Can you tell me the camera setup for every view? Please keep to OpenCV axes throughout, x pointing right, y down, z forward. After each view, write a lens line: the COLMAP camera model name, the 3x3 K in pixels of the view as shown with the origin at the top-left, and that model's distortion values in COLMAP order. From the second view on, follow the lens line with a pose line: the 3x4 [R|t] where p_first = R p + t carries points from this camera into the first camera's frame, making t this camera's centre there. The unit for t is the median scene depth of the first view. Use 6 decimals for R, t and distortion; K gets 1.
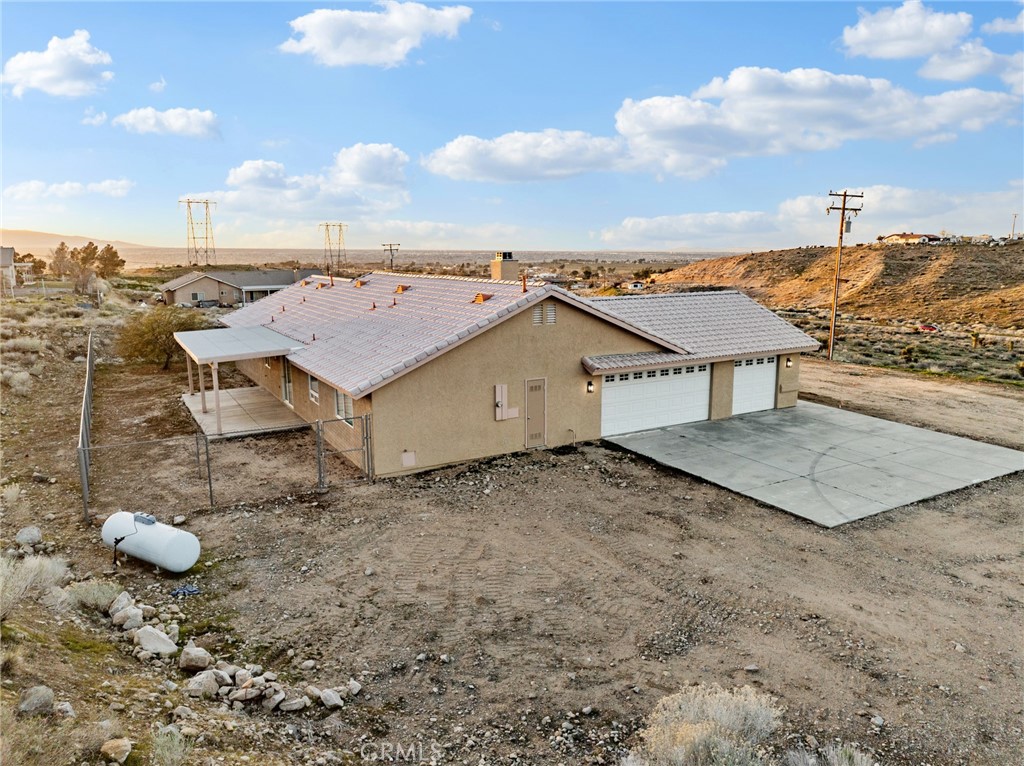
lens RADIAL K [[724.5, 0, 512.0], [0, 724.5, 383.0], [0, 0, 1]] dist [-0.043780, 0.003190]
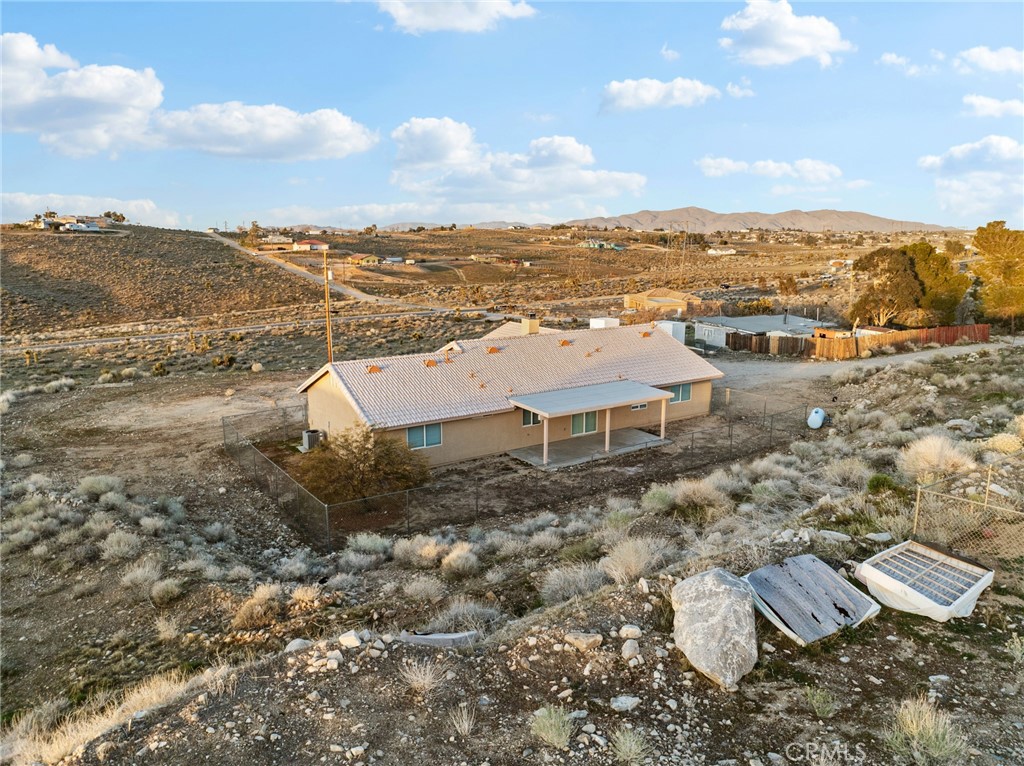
lens RADIAL K [[724.5, 0, 512.0], [0, 724.5, 383.0], [0, 0, 1]] dist [-0.043780, 0.003190]
pose [[-0.073462, -0.190290, 0.978976, -1.791211], [0.183174, 0.962354, 0.200804, -0.404144], [-0.980332, 0.194074, -0.035840, 1.257605]]
